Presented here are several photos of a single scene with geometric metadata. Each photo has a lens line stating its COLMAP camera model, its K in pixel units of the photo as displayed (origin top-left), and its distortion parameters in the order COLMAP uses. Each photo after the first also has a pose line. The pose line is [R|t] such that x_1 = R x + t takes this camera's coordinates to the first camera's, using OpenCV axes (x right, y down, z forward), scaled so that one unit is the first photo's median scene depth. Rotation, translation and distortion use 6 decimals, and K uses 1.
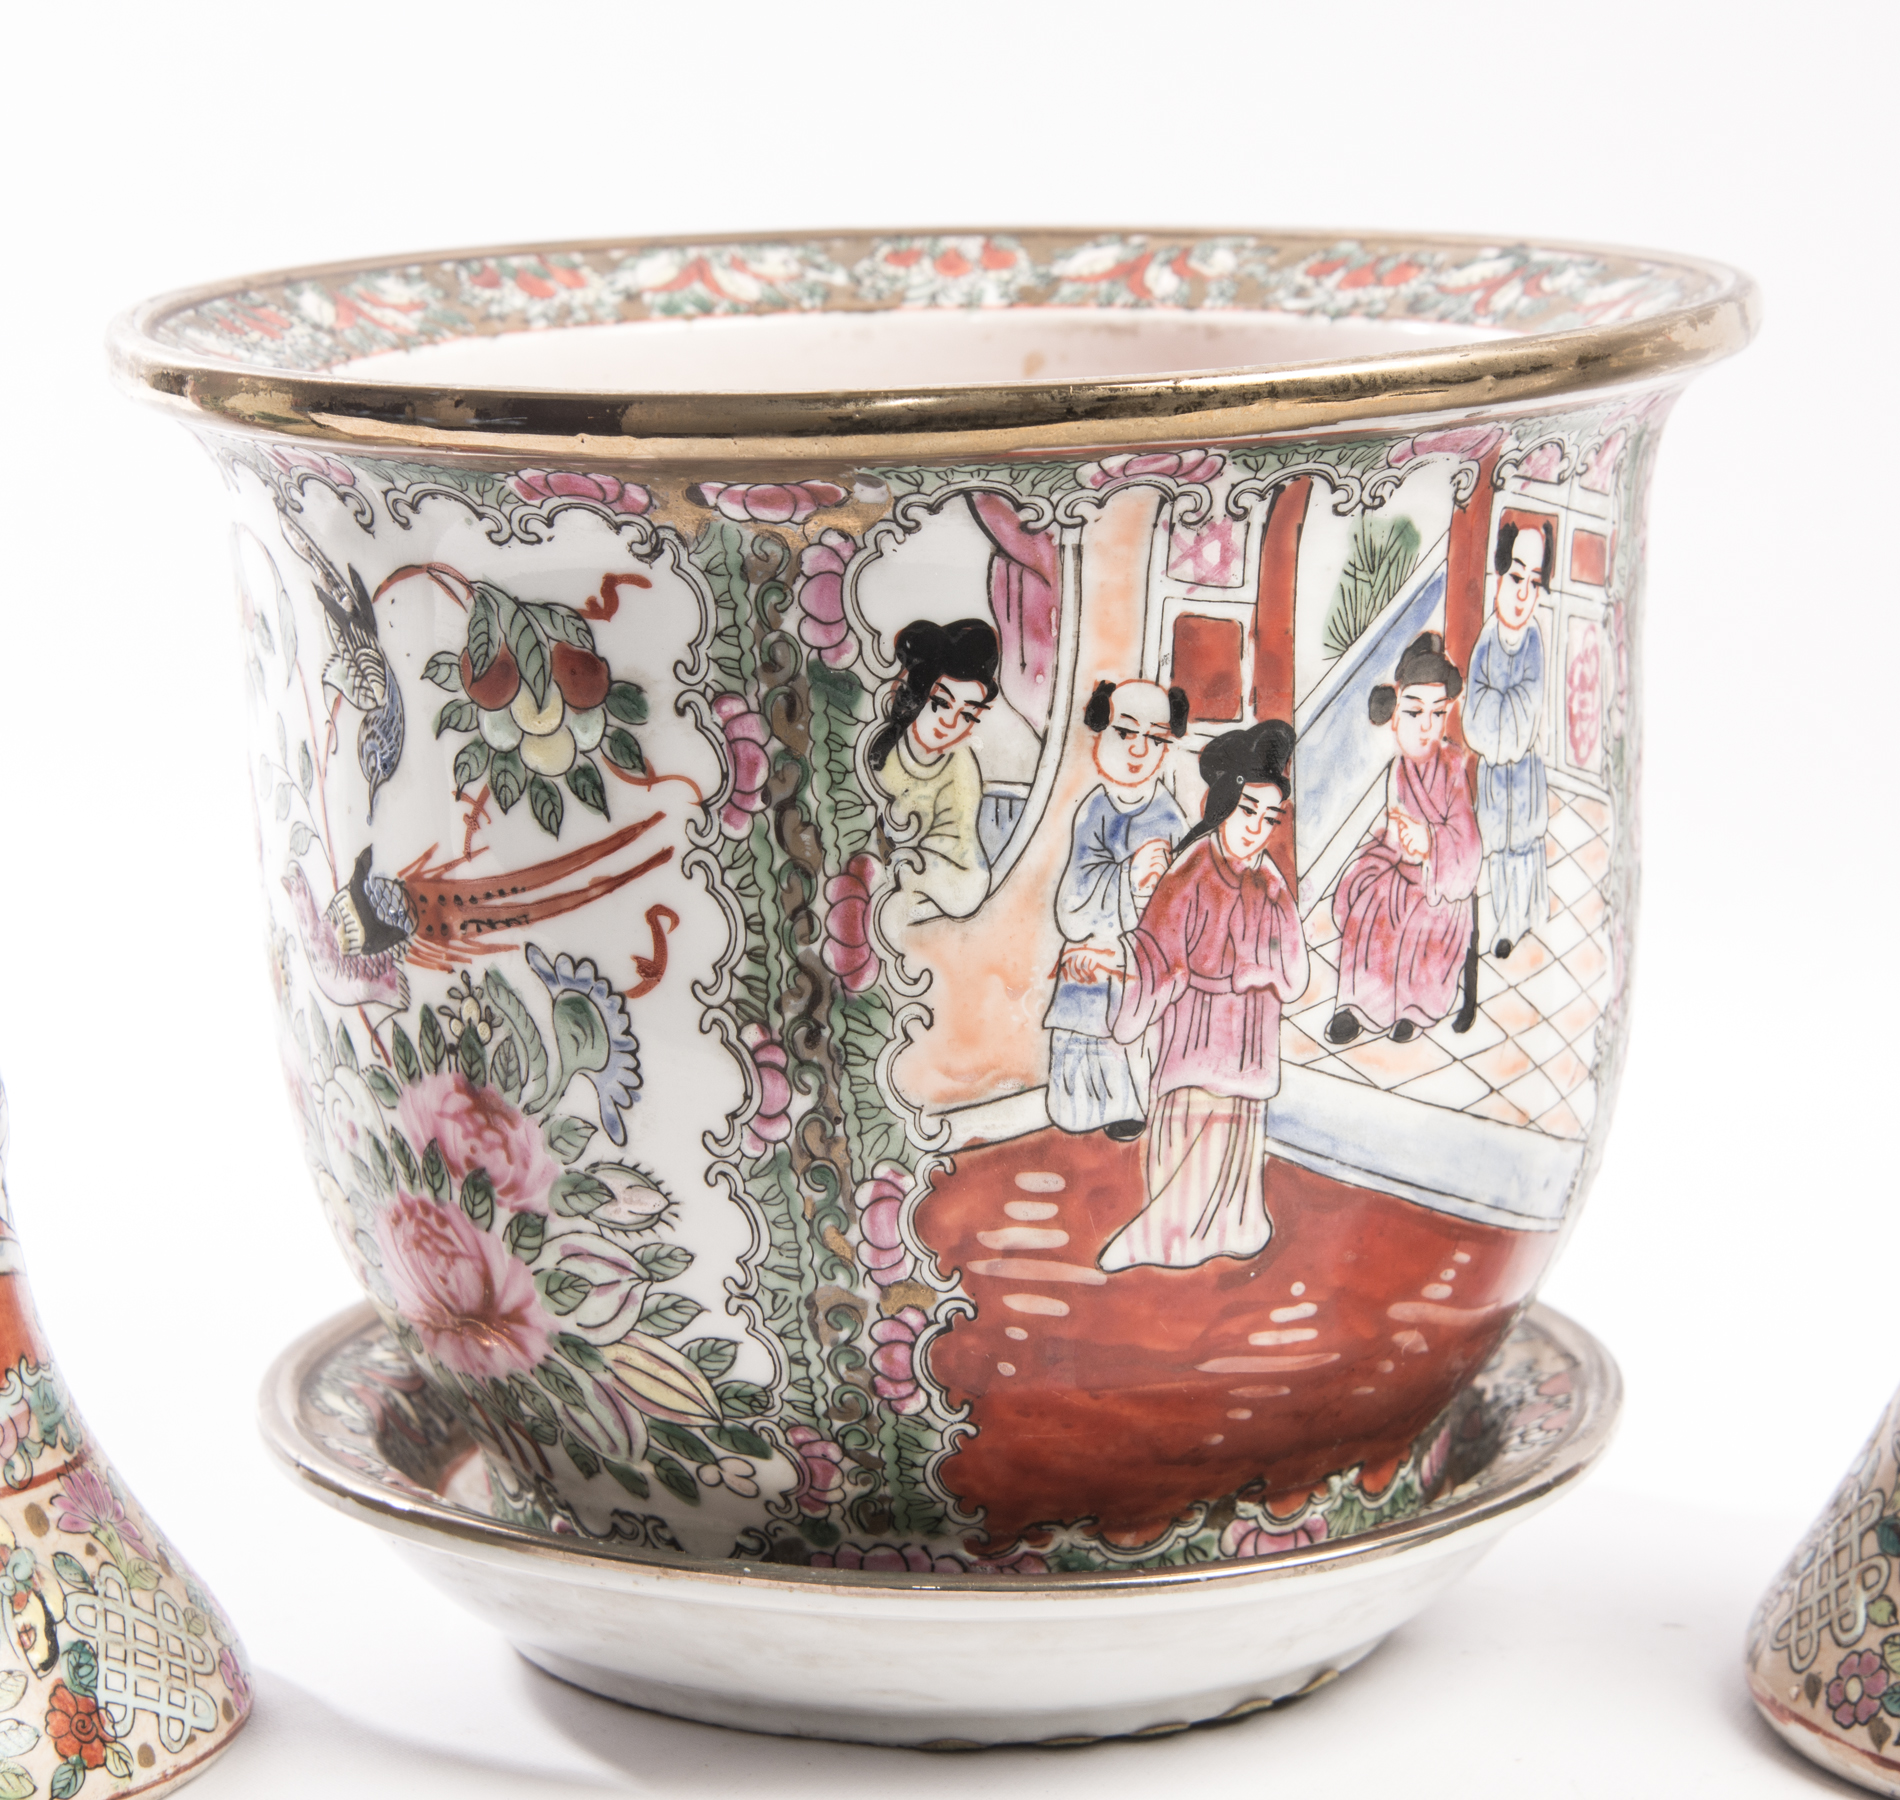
lens RADIAL K [[6612.8, 0, 950.0], [0, 6612.8, 900.0], [0, 0, 1]] dist [0.105110, 0.285554]
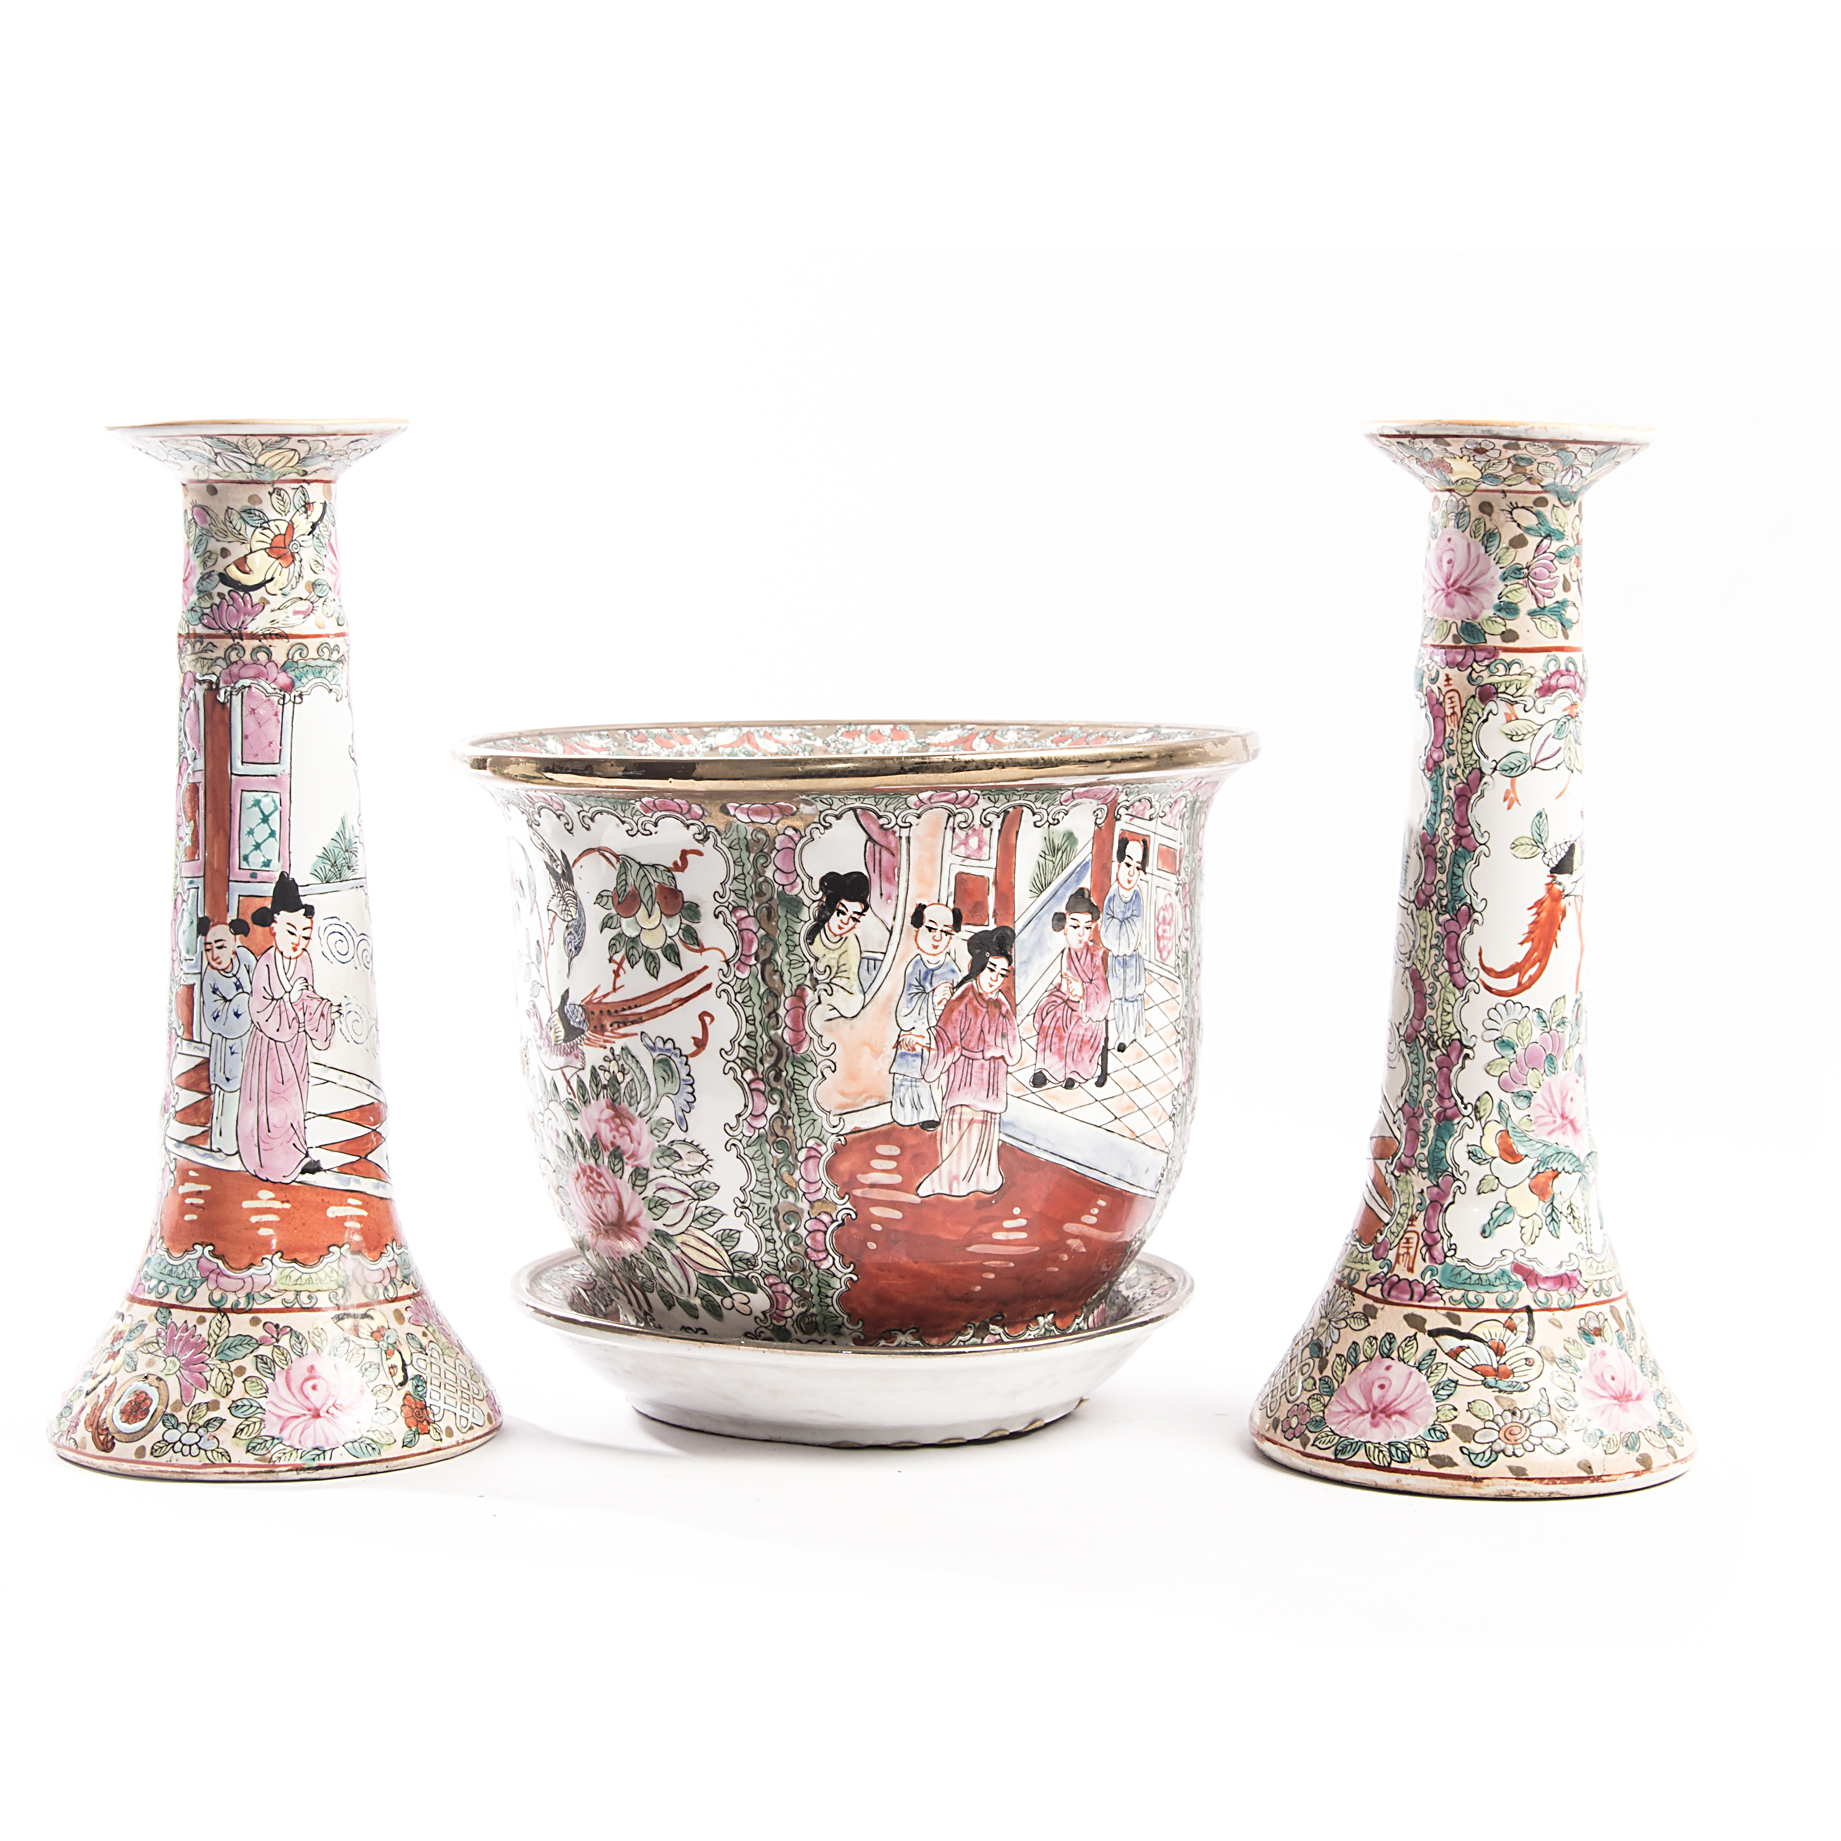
lens RADIAL K [[5211.4, 0, 920.5], [0, 5211.4, 920.5], [0, 0, 1]] dist [-0.303986, 0.378626]
pose [[0.998906, 0.012738, -0.045000, 0.094522], [-0.018562, 0.991146, -0.131473, 0.182343], [0.042926, 0.132165, 0.990298, -0.599593]]
